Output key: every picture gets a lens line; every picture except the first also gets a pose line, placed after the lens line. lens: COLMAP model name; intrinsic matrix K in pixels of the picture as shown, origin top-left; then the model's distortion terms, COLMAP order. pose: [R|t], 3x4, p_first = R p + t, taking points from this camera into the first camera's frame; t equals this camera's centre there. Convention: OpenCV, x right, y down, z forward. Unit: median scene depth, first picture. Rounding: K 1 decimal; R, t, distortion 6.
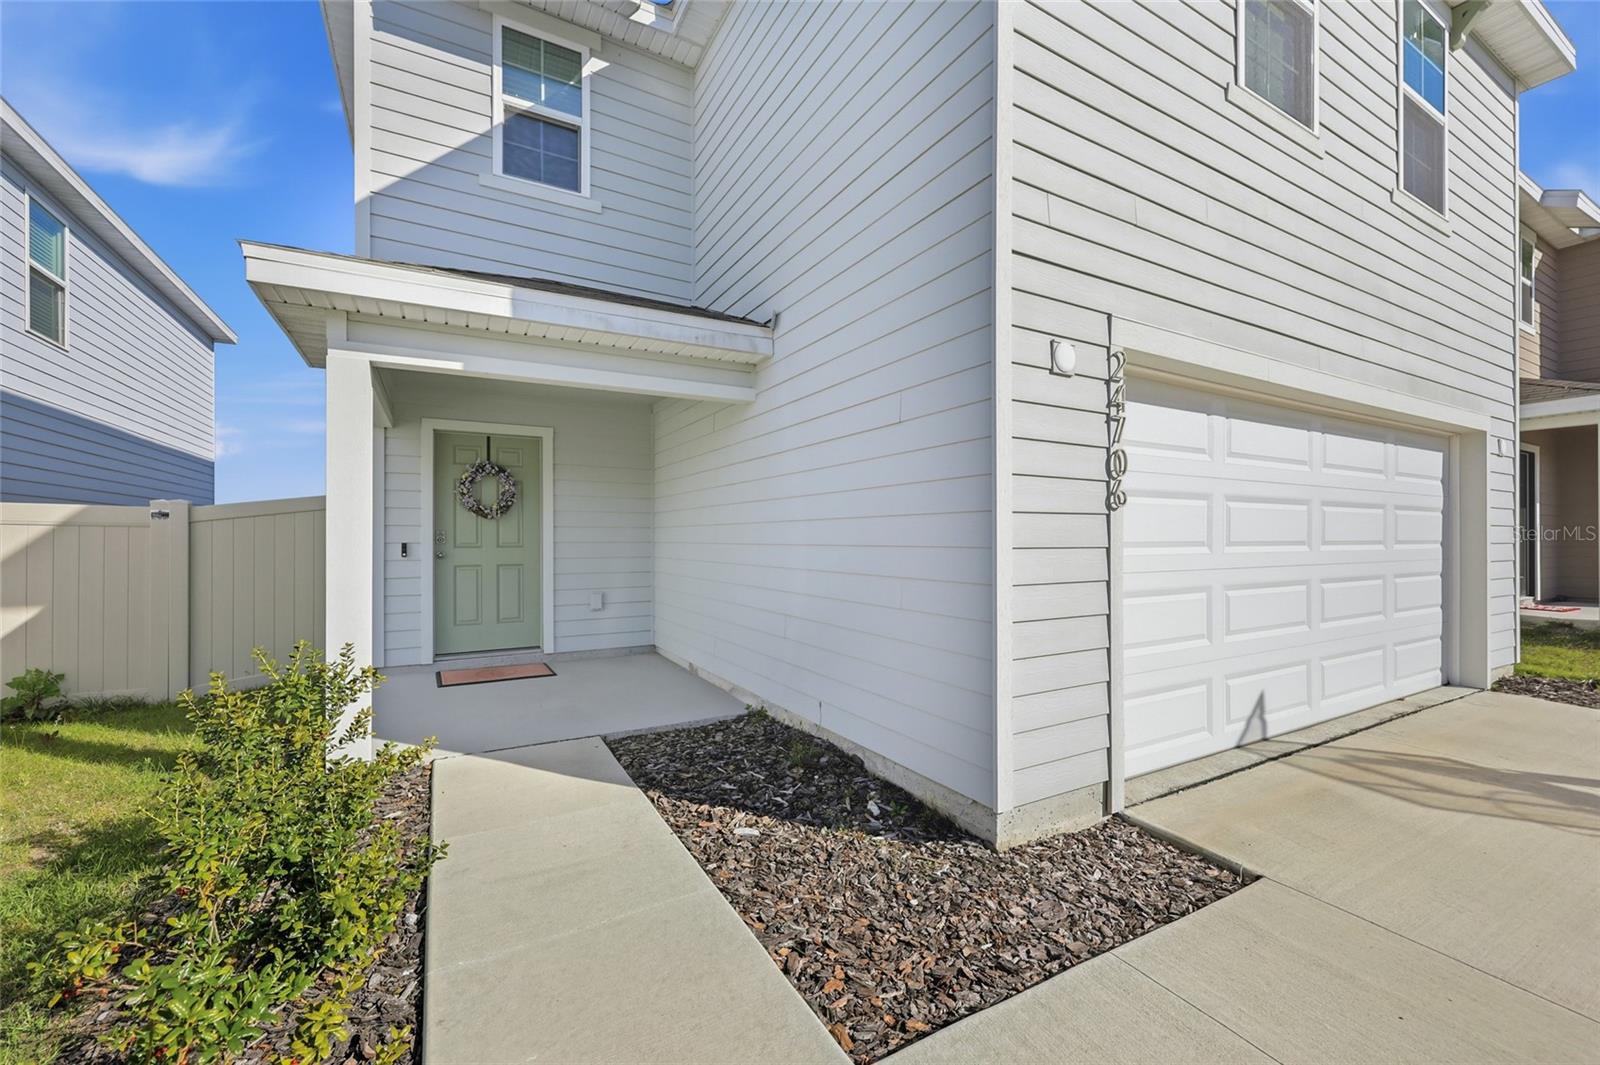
lens RADIAL K [[636.3, 0, 799.6], [0, 636.3, 544.8], [0, 0, 1]] dist [0.000840, -0.000034]
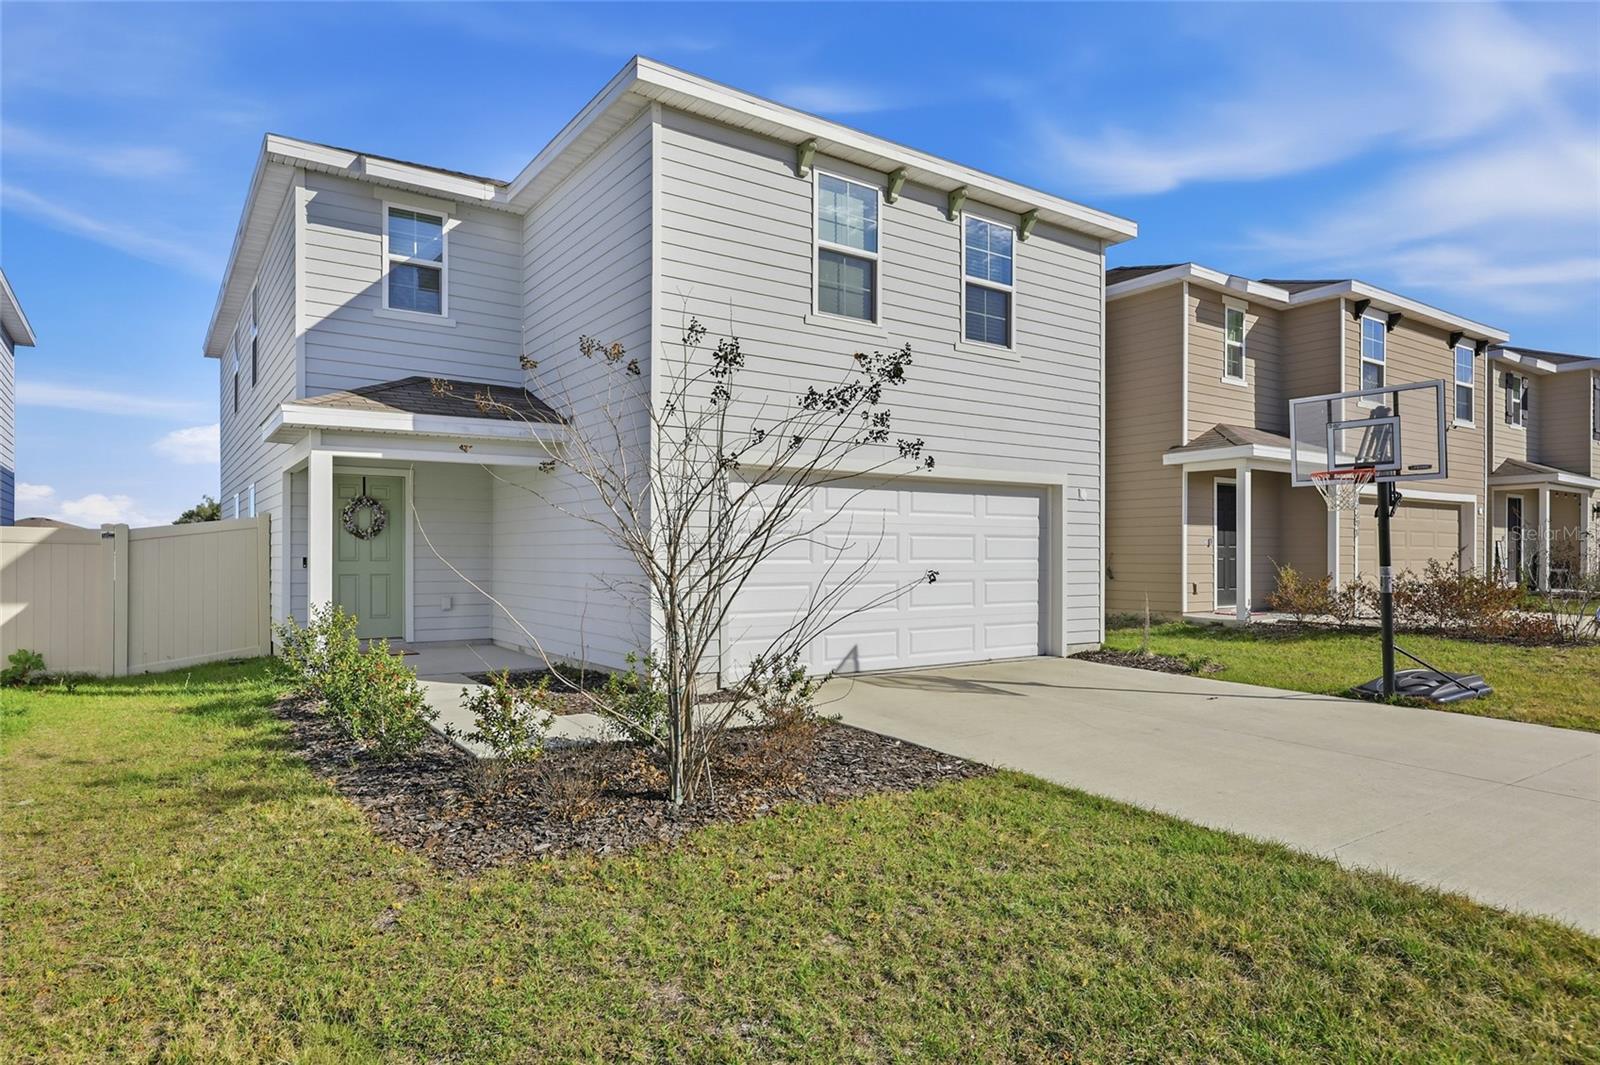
lens RADIAL K [[926.8, 0, 794.4], [0, 926.8, 563.0], [0, 0, 1]] dist [-0.000823, 0.000349]
pose [[0.995308, 0.001753, 0.096740, 0.246947], [-0.001579, 0.999997, -0.001880, 0.012850], [-0.096743, 0.001719, 0.995308, -1.150787]]
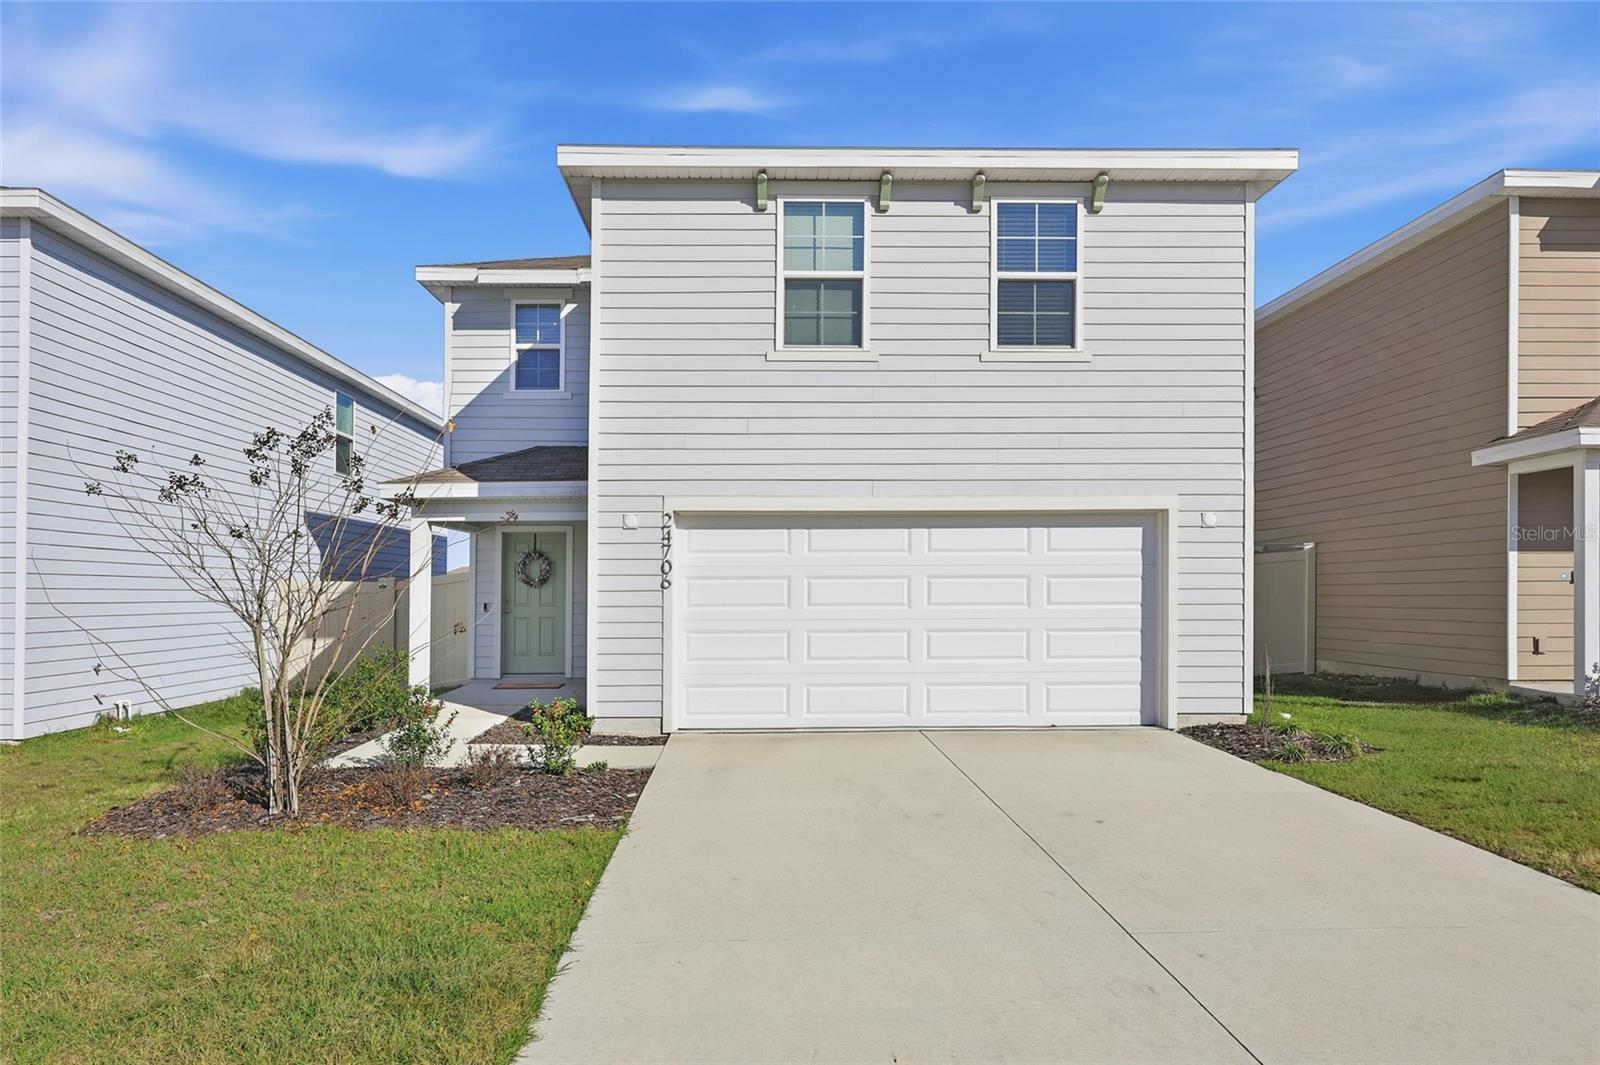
lens RADIAL K [[1010.9, 0, 790.8], [0, 1010.9, 588.6], [0, 0, 1]] dist [0.000138, -0.000679]
pose [[0.886966, -0.006503, -0.461790, 1.363755], [-0.000238, 0.999894, -0.014538, -0.002730], [0.461835, 0.013004, 0.886870, -1.010869]]
